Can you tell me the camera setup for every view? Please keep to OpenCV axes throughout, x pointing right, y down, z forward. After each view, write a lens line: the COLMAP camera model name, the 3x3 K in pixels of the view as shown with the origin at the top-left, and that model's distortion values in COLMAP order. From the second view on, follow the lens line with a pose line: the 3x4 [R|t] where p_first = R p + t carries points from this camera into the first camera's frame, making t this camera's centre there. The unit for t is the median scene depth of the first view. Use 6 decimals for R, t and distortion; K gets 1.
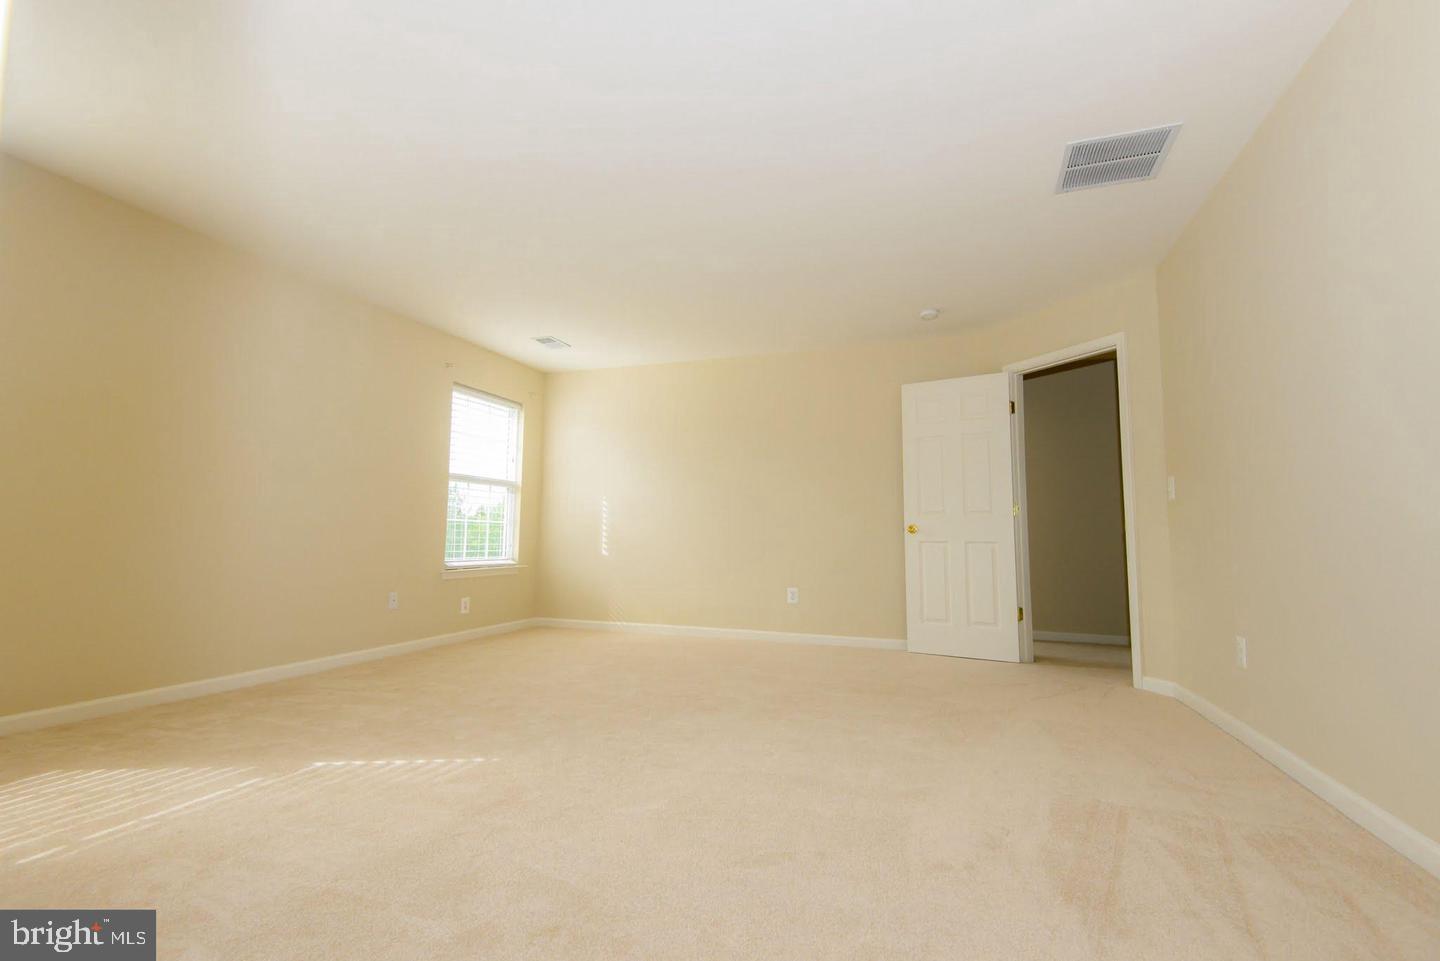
lens RADIAL K [[634.4, 0, 740.9], [0, 634.4, 479.3], [0, 0, 1]] dist [-0.000561, -0.000191]
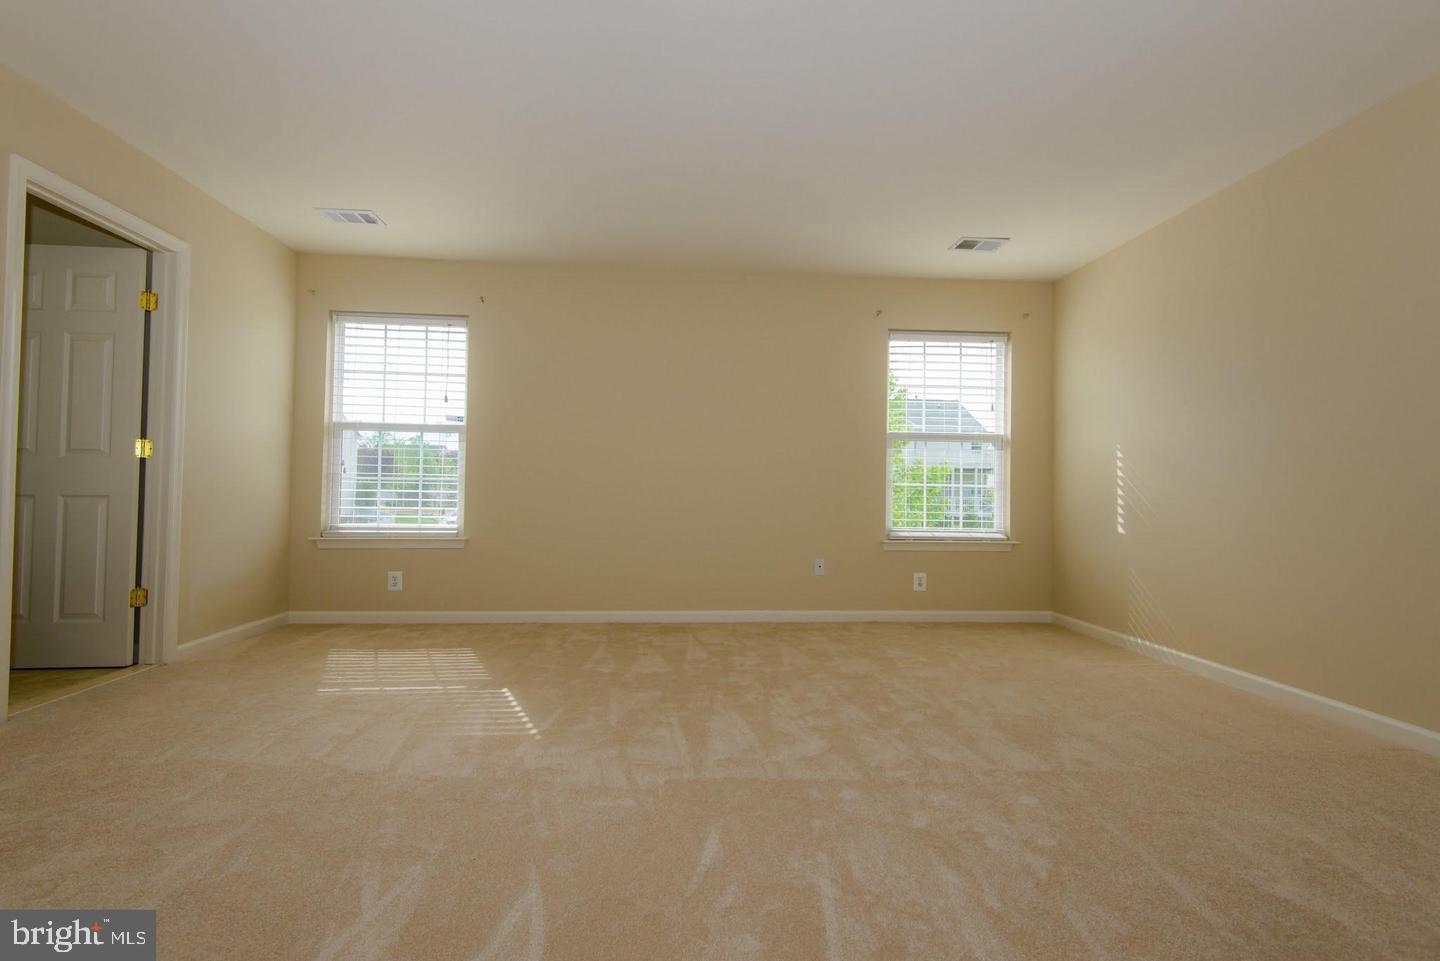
lens RADIAL K [[654.4, 0, 752.2], [0, 654.4, 484.1], [0, 0, 1]] dist [0.038966, -0.000425]
pose [[0.394422, -0.018610, -0.918741, 0.305876], [0.074053, 0.997187, 0.011592, 0.036360], [0.915941, -0.072608, 0.394691, 0.436309]]
